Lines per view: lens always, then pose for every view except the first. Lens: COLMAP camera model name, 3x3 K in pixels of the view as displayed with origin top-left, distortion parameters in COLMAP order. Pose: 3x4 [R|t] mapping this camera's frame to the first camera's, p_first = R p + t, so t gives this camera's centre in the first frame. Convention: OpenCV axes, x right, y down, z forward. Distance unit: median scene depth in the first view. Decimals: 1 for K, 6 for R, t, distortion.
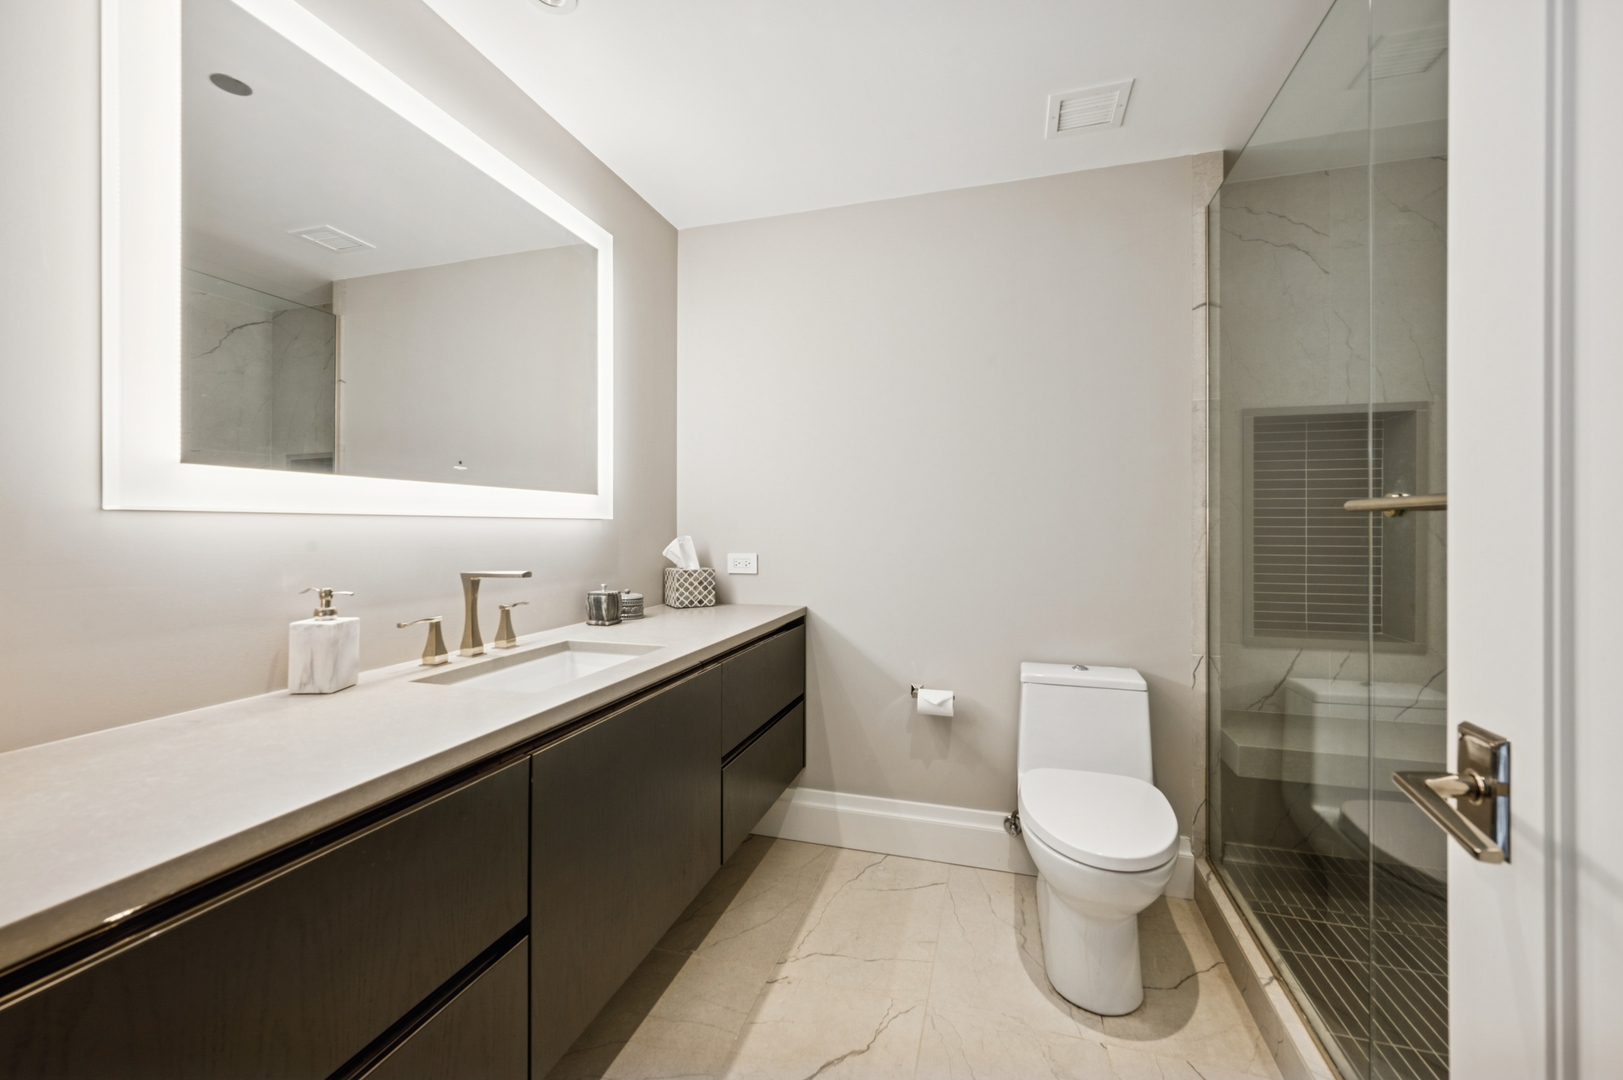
lens RADIAL K [[650.8, 0, 811.9], [0, 650.8, 523.3], [0, 0, 1]] dist [-0.001223, -0.000234]
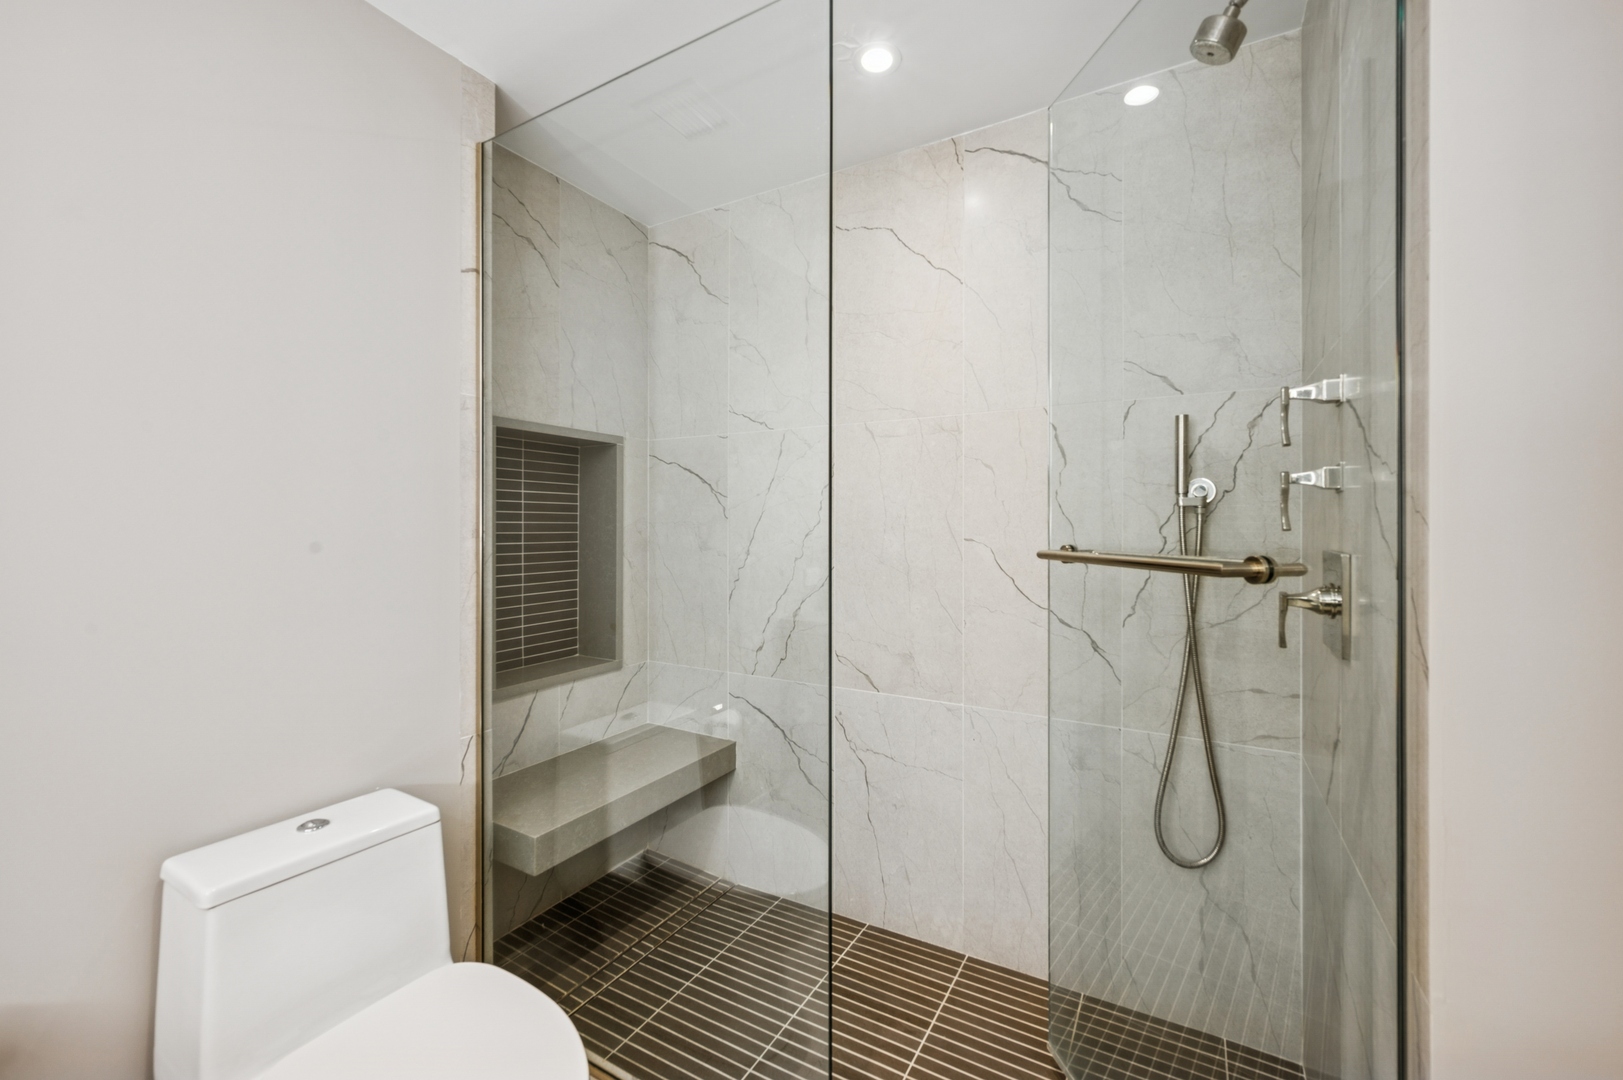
lens RADIAL K [[650.8, 0, 811.9], [0, 650.8, 523.3], [0, 0, 1]] dist [-0.001223, -0.000234]
pose [[0.232518, 0.000055, 0.972592, -0.041534], [-0.006380, 0.999979, 0.001469, -0.046080], [-0.972571, -0.006547, 0.232514, 0.438202]]
